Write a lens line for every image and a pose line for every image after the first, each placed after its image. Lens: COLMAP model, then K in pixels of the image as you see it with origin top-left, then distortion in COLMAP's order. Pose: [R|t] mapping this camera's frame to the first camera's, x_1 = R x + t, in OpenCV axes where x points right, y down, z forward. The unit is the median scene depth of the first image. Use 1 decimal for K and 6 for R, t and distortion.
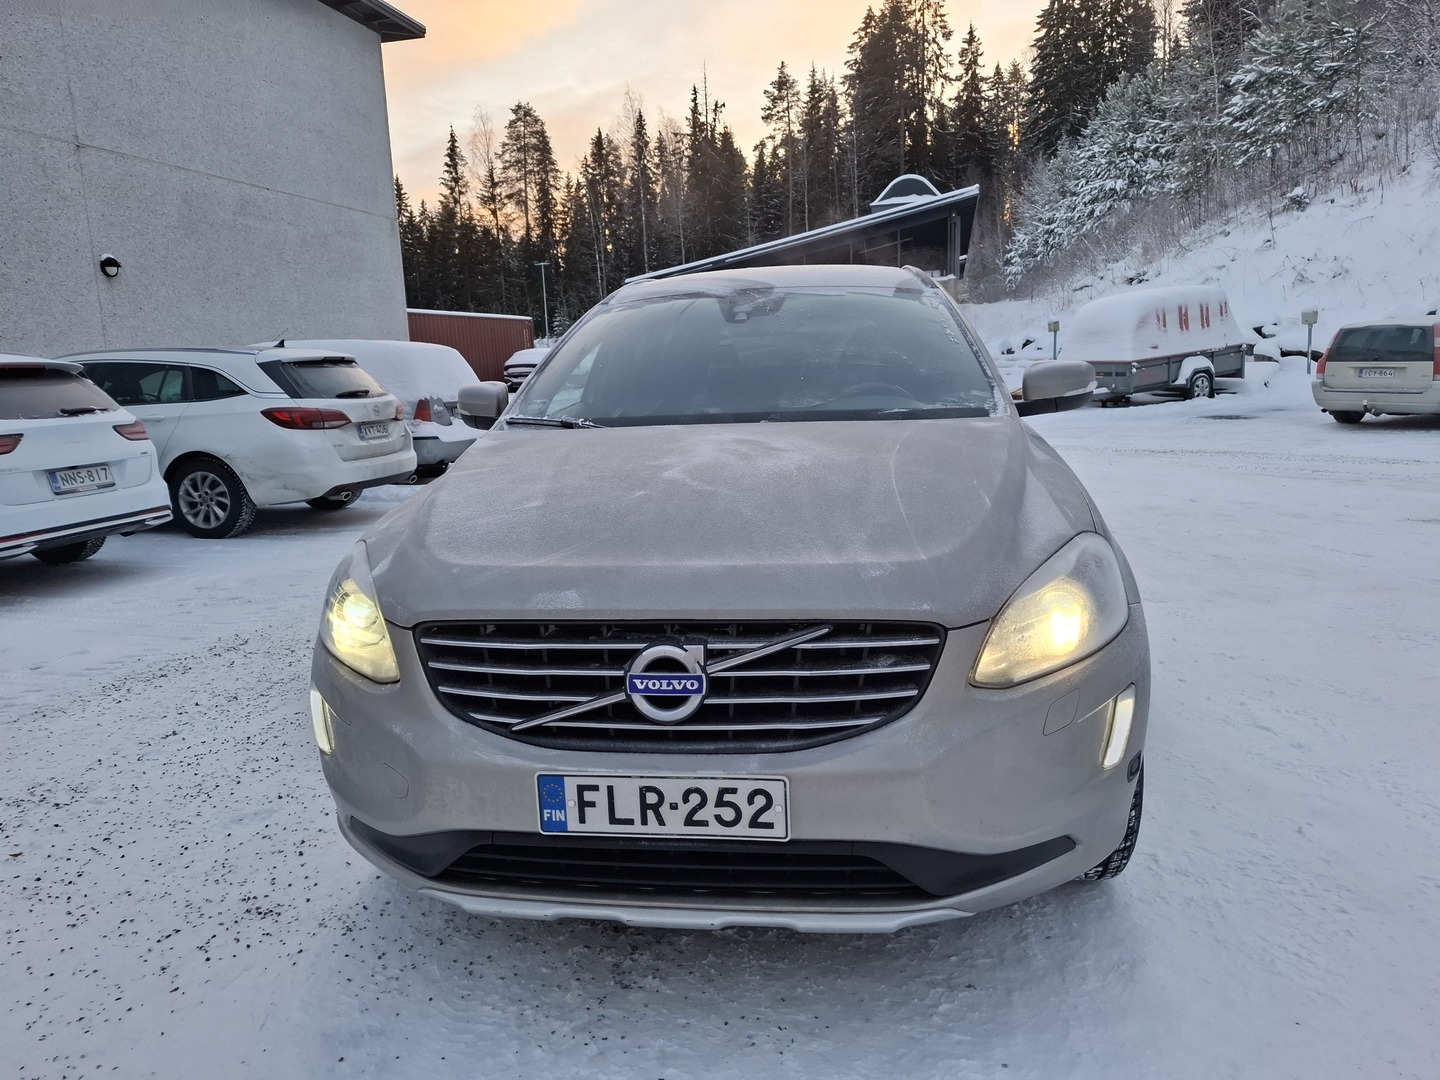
lens RADIAL K [[1014.9, 0, 744.8], [0, 1014.9, 543.8], [0, 0, 1]] dist [0.043674, -0.047501]
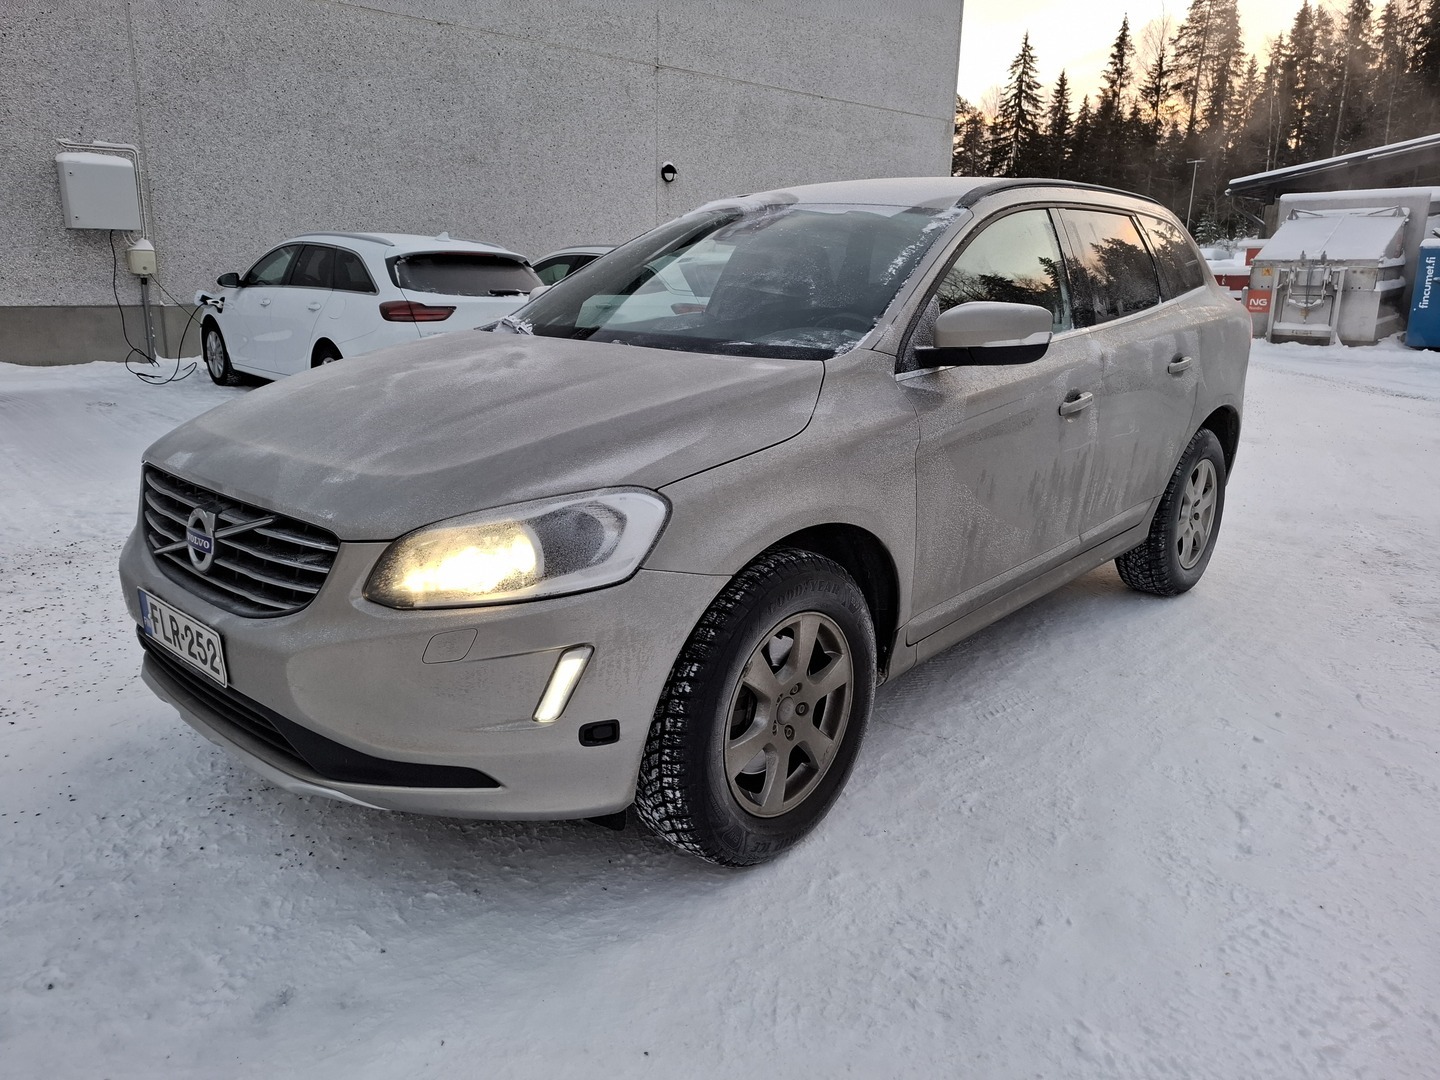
lens RADIAL K [[1014.9, 0, 744.8], [0, 1014.9, 543.8], [0, 0, 1]] dist [0.043674, -0.047501]
pose [[0.813315, 0.197553, -0.547258, 0.131694], [-0.148261, 0.979910, 0.133395, -0.013657], [0.562616, -0.027355, 0.826266, 0.042147]]
